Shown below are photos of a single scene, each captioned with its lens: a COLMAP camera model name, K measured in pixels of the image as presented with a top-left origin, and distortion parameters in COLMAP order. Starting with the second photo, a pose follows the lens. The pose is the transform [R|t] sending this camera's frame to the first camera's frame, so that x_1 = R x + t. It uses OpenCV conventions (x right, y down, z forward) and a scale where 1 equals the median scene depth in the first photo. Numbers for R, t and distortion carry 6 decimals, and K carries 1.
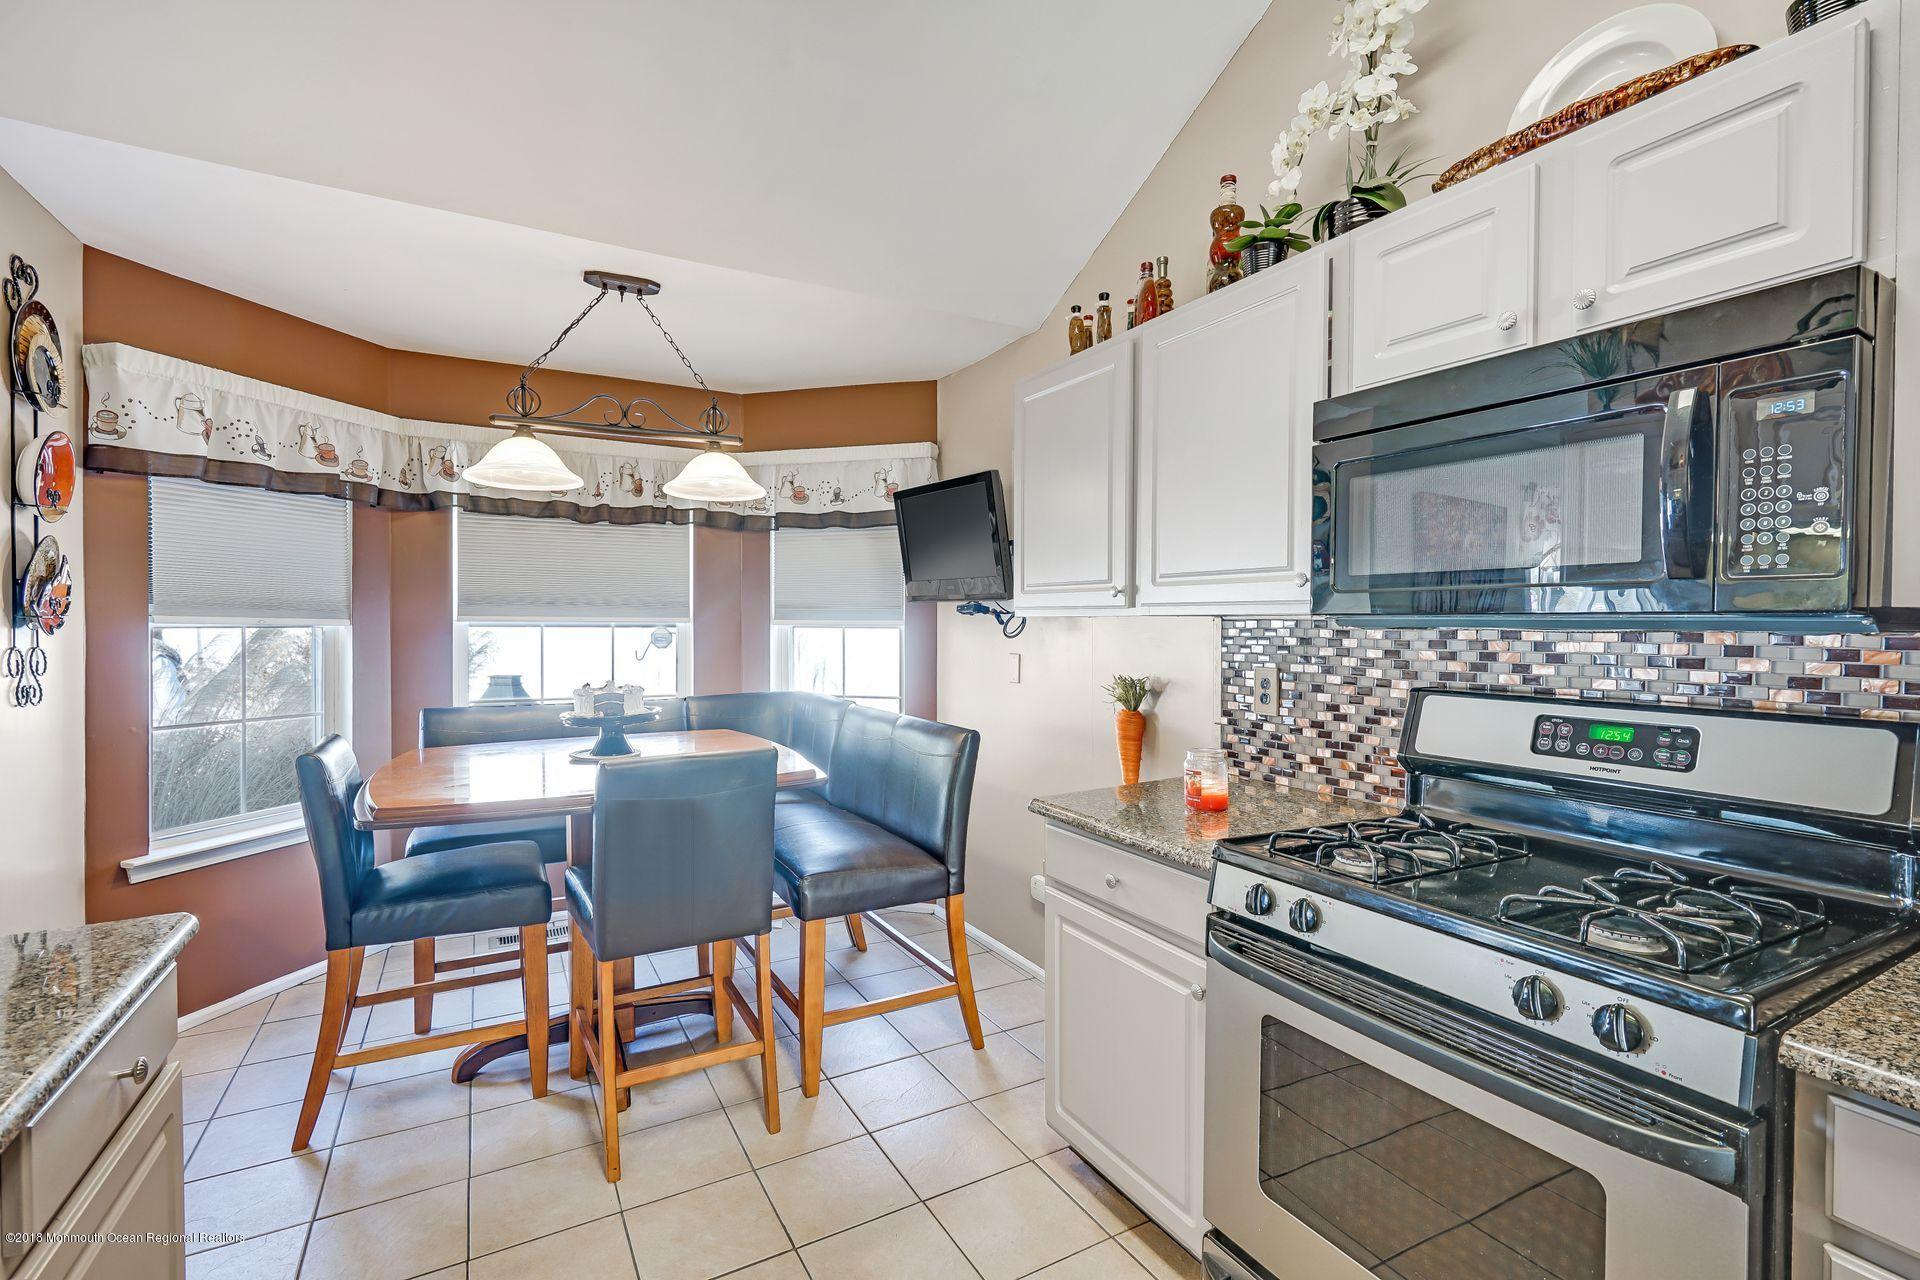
lens RADIAL K [[860.4, 0, 945.4], [0, 860.4, 633.6], [0, 0, 1]] dist [-0.005604, 0.002998]
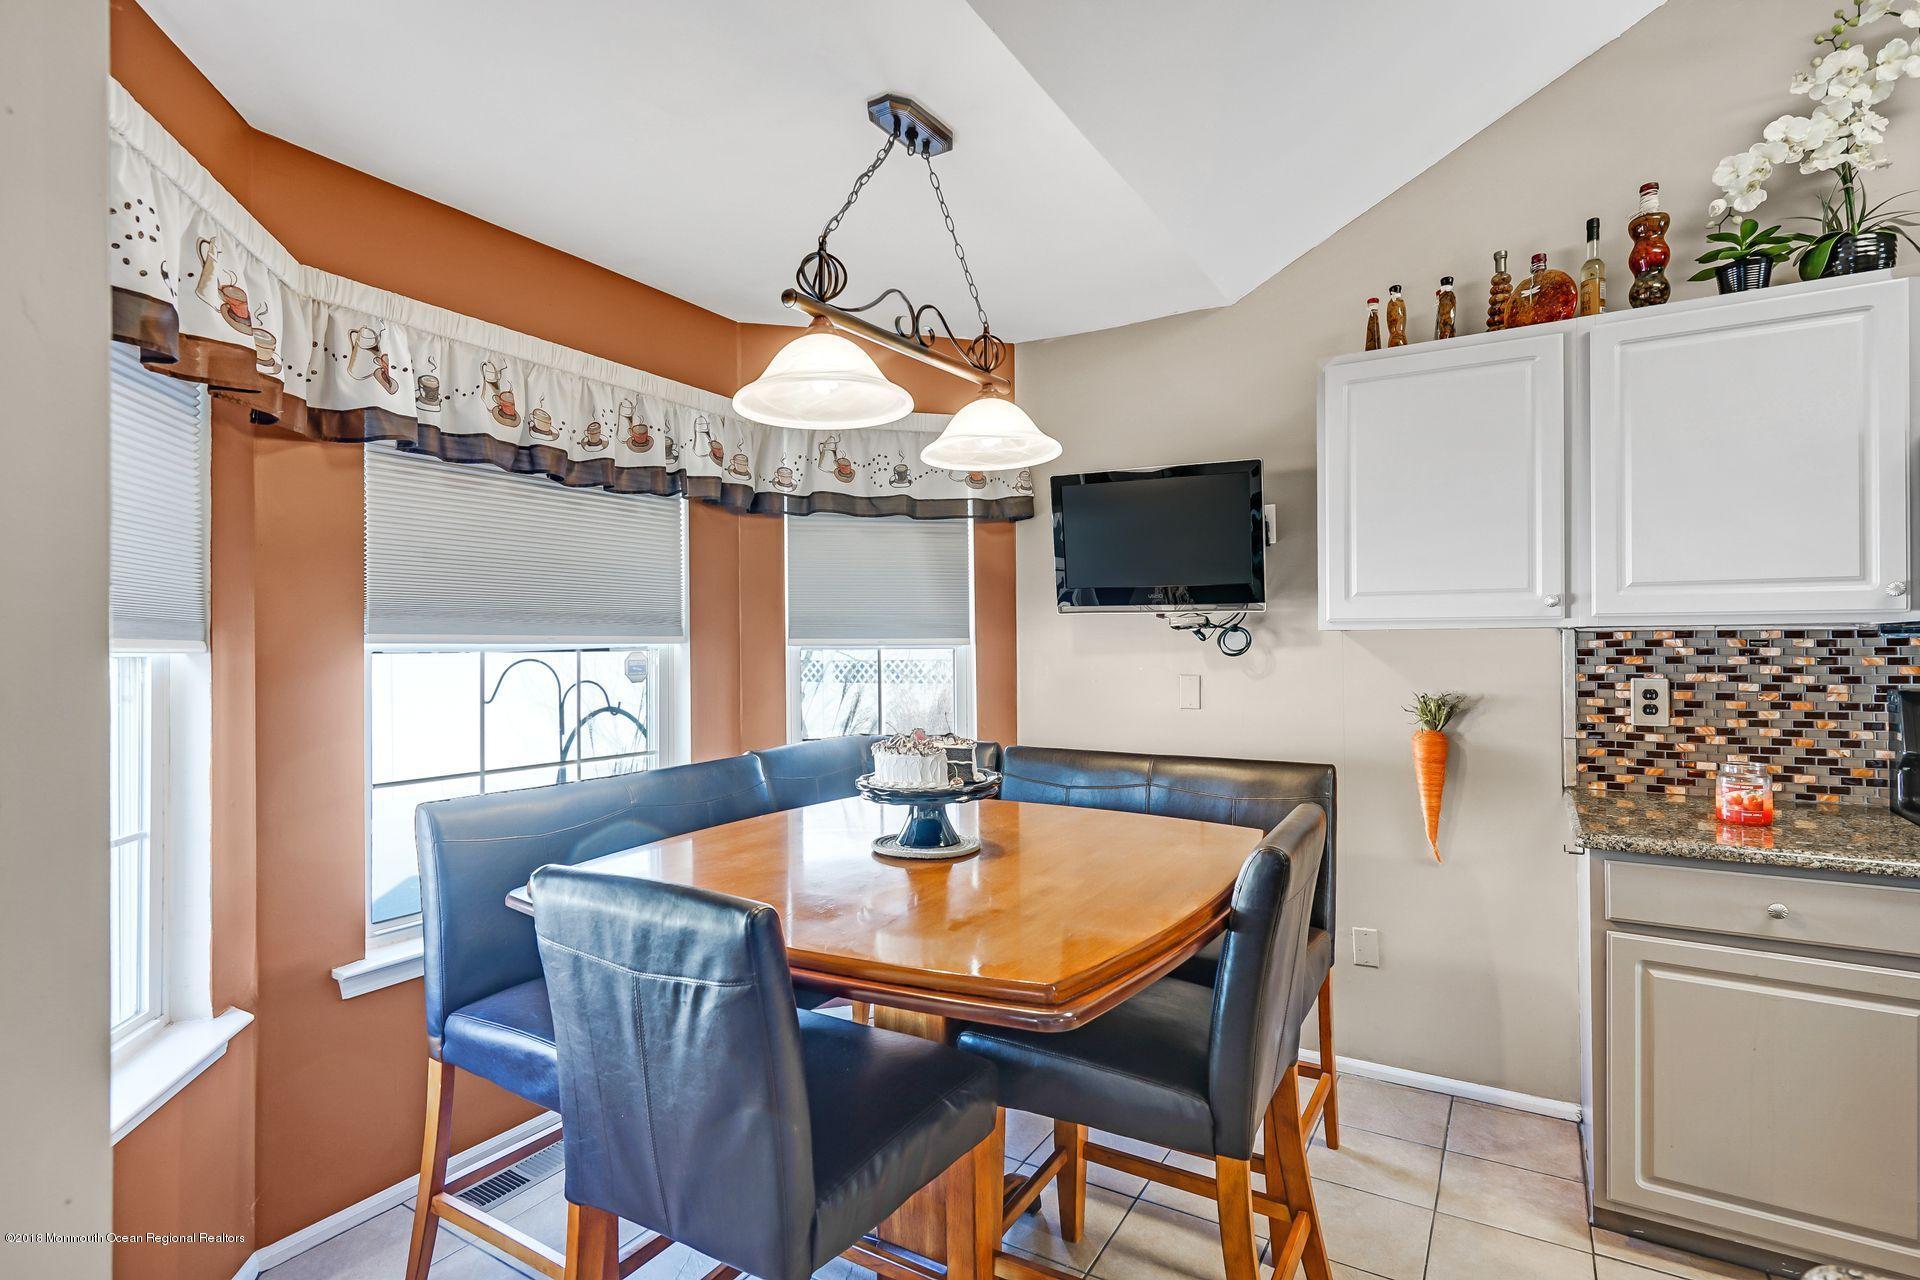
lens RADIAL K [[960.9, 0, 877.1], [0, 960.9, 634.8], [0, 0, 1]] dist [0.000855, 0.002838]
pose [[0.865818, -0.003033, 0.500350, -1.018161], [0.016186, 0.999628, -0.021948, -0.001427], [-0.500098, 0.027102, 0.865545, 0.502323]]
